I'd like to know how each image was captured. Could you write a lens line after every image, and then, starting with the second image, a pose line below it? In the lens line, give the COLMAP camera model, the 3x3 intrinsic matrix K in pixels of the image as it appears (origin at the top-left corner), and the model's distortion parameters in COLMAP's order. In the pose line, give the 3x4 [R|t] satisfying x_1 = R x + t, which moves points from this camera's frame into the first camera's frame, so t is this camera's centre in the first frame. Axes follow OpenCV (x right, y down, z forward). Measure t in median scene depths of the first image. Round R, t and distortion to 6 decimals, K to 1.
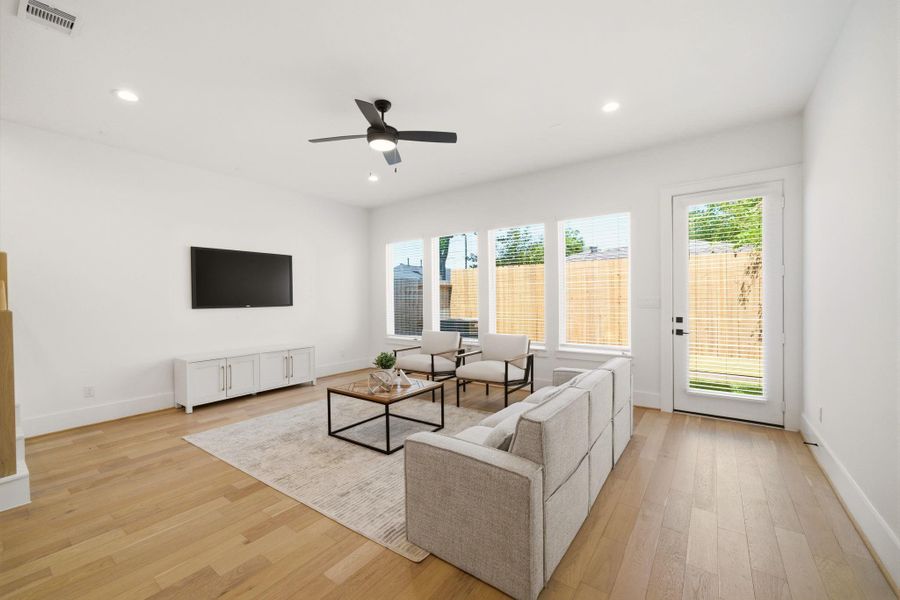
lens RADIAL K [[363.6, 0, 452.2], [0, 363.6, 301.2], [0, 0, 1]] dist [-0.009438, 0.000176]
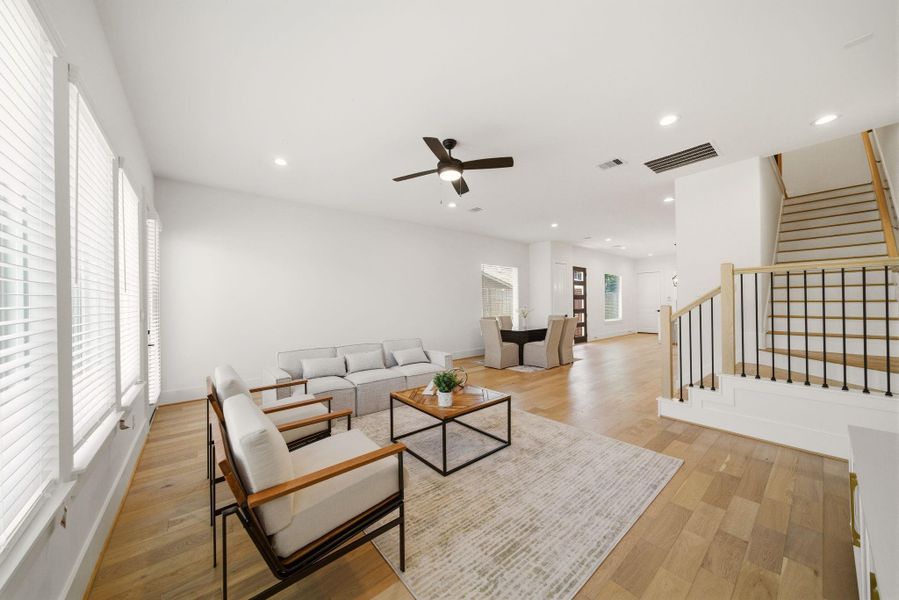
lens RADIAL K [[323.4, 0, 445.6], [0, 323.4, 300.4], [0, 0, 1]] dist [-0.000445, -0.000045]
pose [[-0.970818, 0.017387, 0.239185, -0.327850], [0.019617, 0.999783, 0.006946, -0.011697], [-0.239013, 0.011435, -0.970949, 1.559662]]
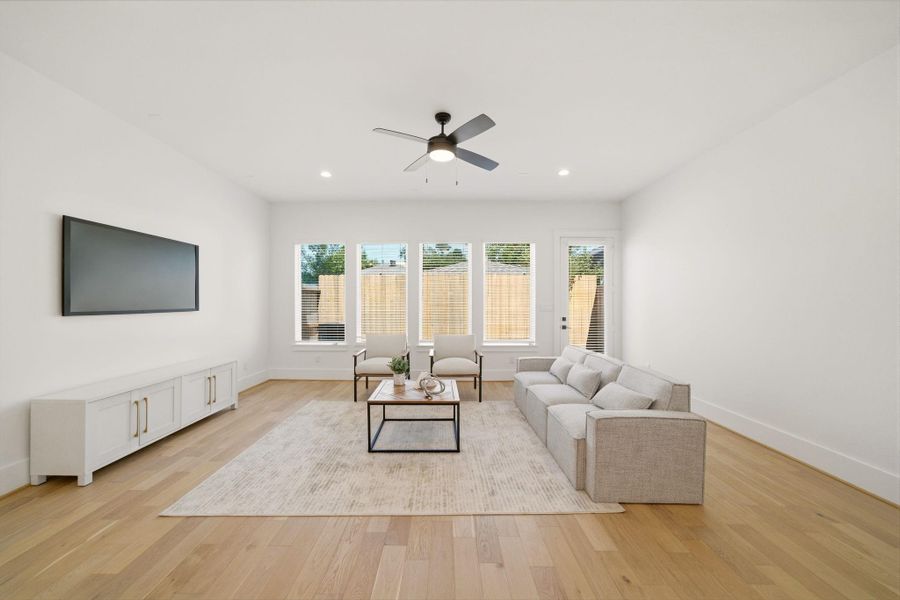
lens RADIAL K [[323.7, 0, 446.1], [0, 323.7, 300.4], [0, 0, 1]] dist [-0.000445, -0.000045]
pose [[0.814886, 0.015646, 0.579410, -0.561385], [-0.004299, 0.999771, -0.020951, 0.003678], [-0.579606, 0.014582, 0.814767, 0.189705]]
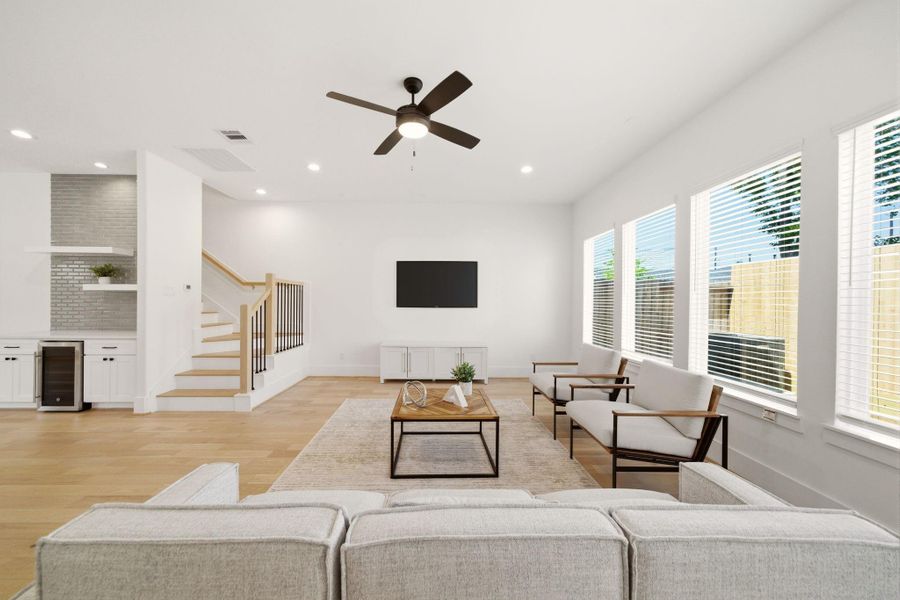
lens RADIAL K [[320.3, 0, 450.0], [0, 320.3, 300.0], [0, 0, 1]] dist [-0.022387, 0.017741]
pose [[0.606298, 0.012281, -0.795143, 0.389503], [-0.022516, 0.999745, -0.001727, -0.008833], [0.794919, 0.018951, 0.606420, 0.473862]]
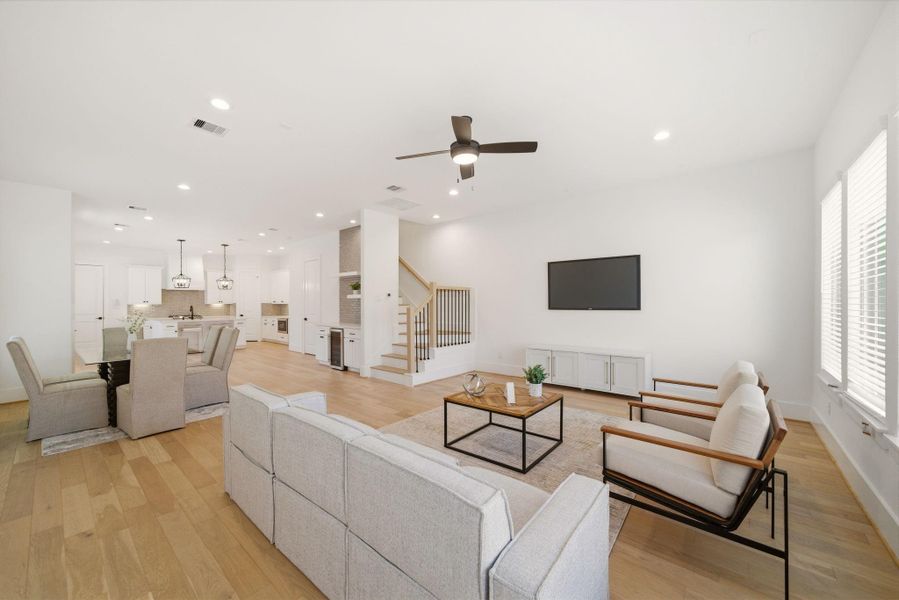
lens RADIAL K [[363.2, 0, 451.7], [0, 363.2, 301.2], [0, 0, 1]] dist [-0.009438, 0.000176]
pose [[-0.085561, 0.009113, -0.996291, 0.687247], [-0.004941, 0.999942, 0.009570, -0.021241], [0.996321, 0.005742, -0.085511, 0.837294]]
